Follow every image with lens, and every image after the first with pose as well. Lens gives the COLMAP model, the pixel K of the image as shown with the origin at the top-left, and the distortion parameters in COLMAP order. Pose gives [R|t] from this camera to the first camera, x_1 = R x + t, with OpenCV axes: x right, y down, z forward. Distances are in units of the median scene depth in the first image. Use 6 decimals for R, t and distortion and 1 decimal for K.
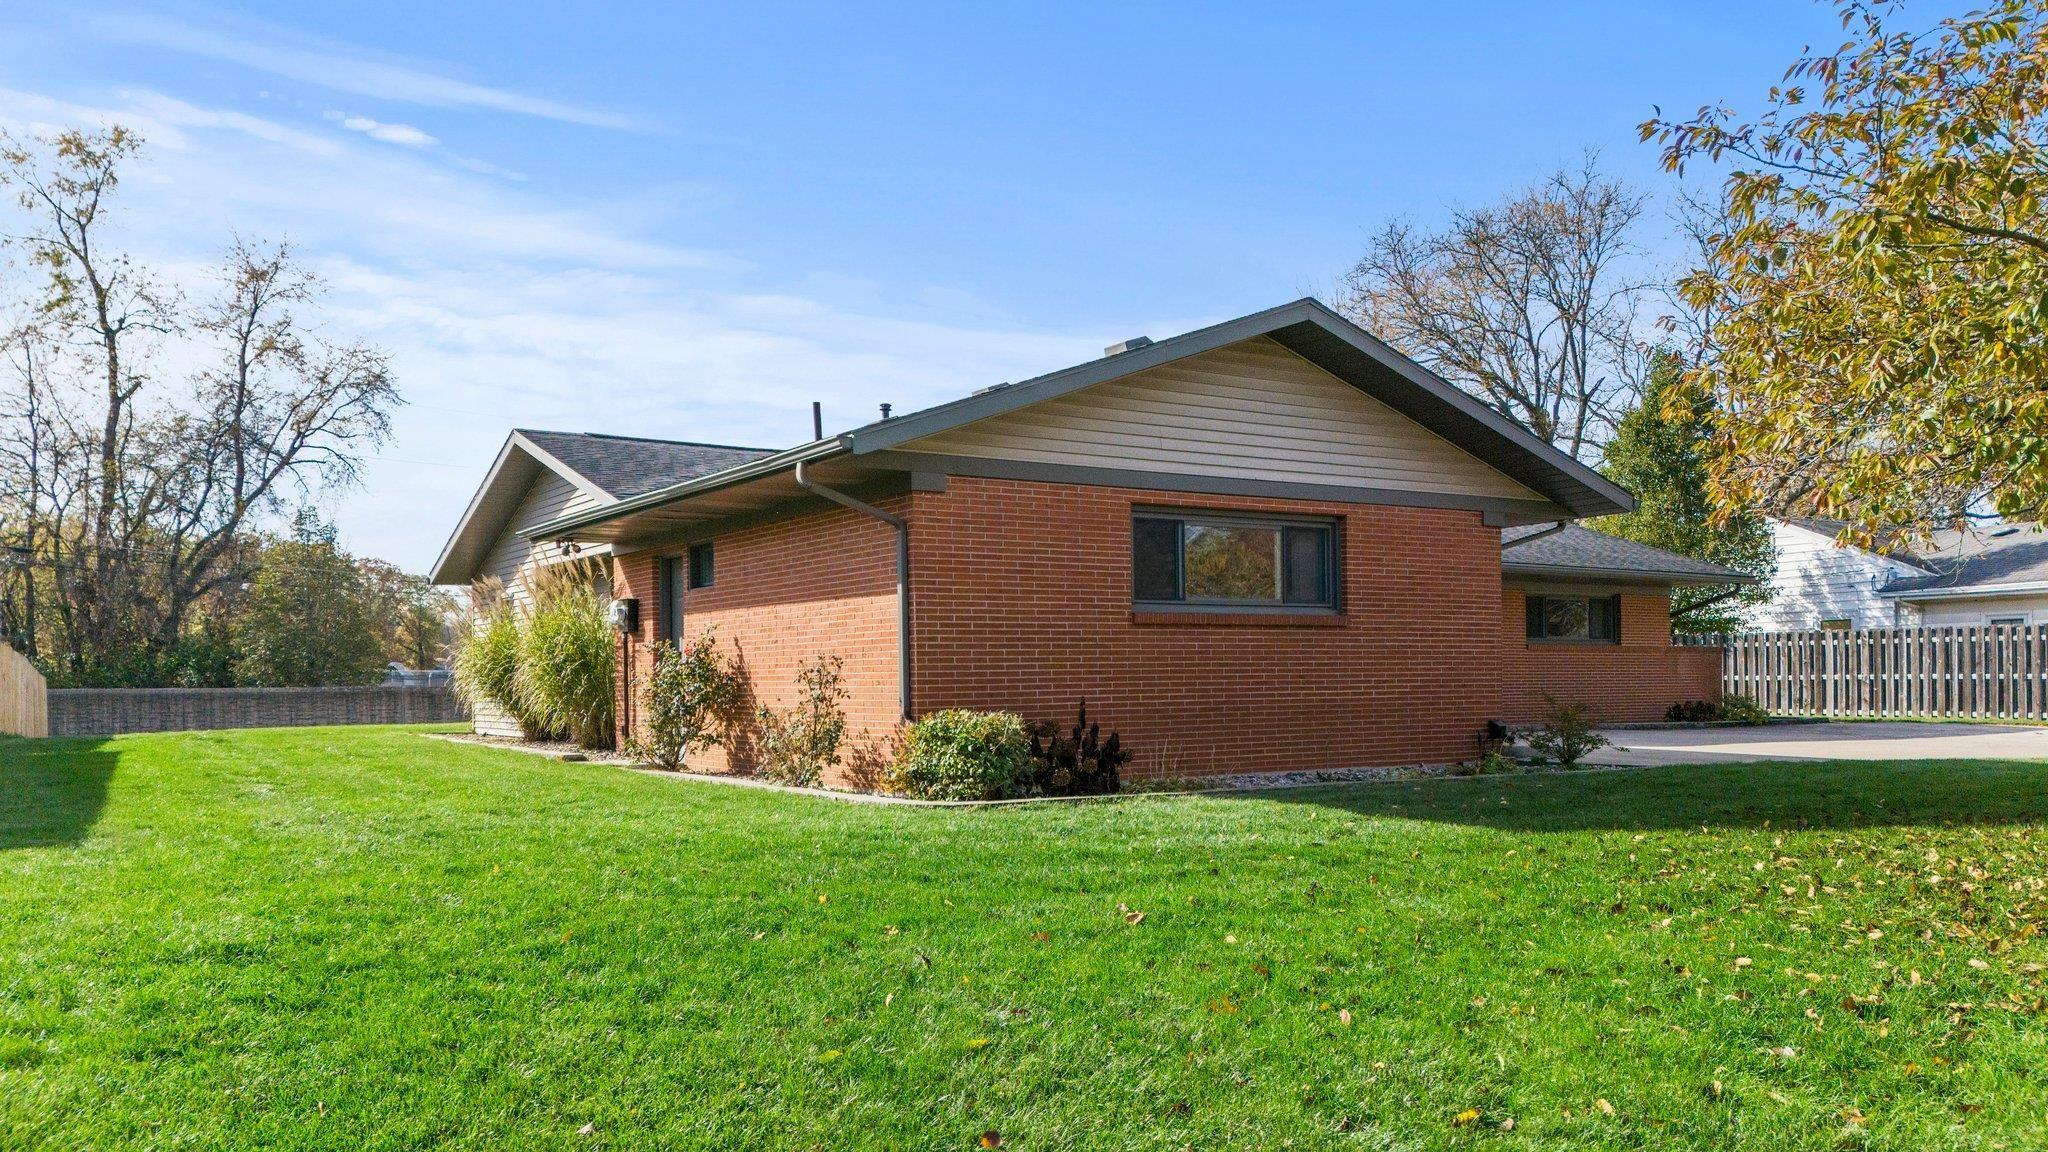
lens RADIAL K [[1510.7, 0, 1024.0], [0, 1510.7, 576.0], [0, 0, 1]] dist [0.130083, -0.191106]
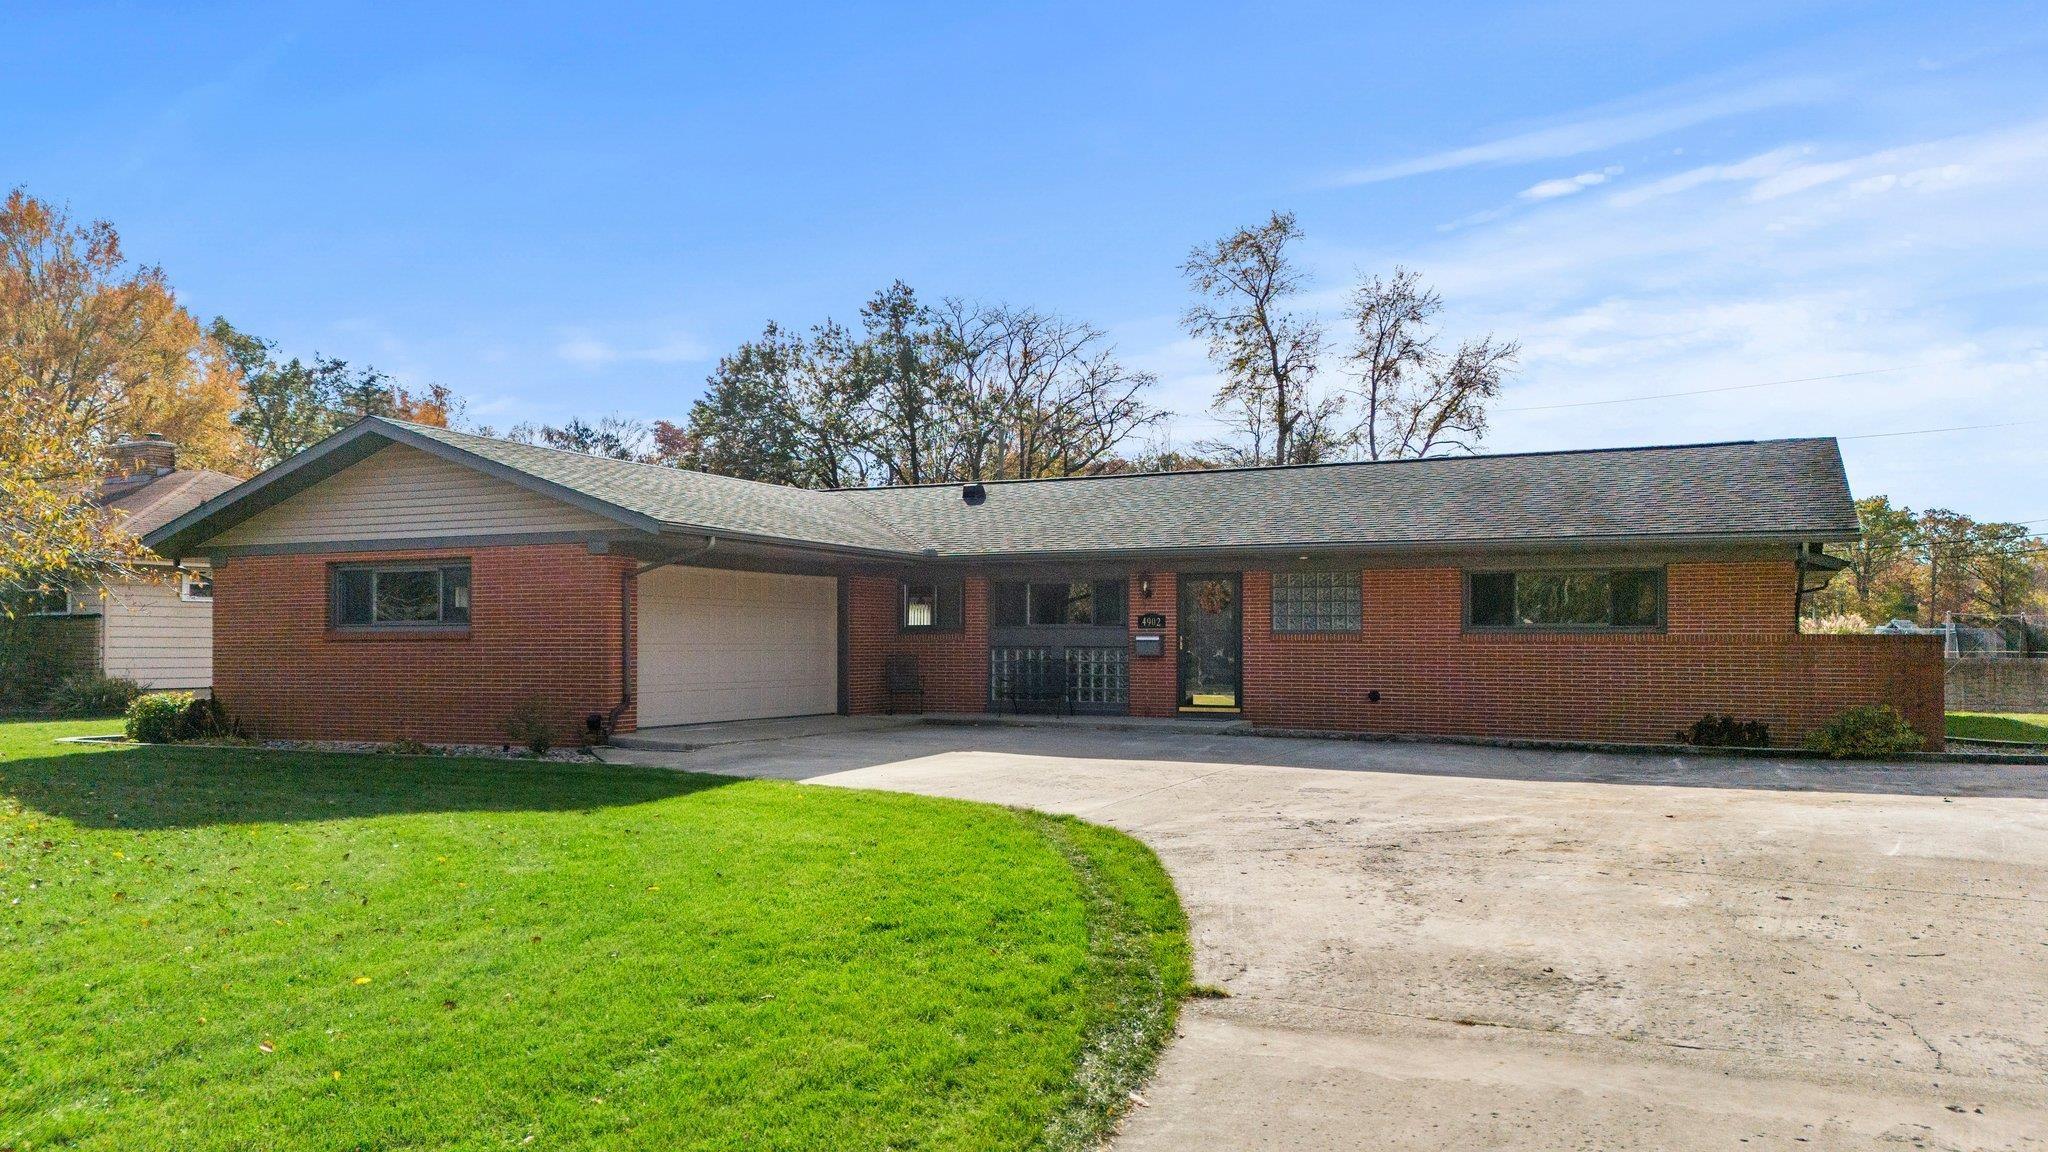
lens RADIAL K [[1510.7, 0, 1024.0], [0, 1510.7, 576.0], [0, 0, 1]] dist [0.130083, -0.191106]
pose [[0.463490, -0.024501, -0.885763, 1.608443], [0.052382, 0.998627, -0.000213, 0.002521], [0.884553, -0.046299, 0.464137, 0.789625]]
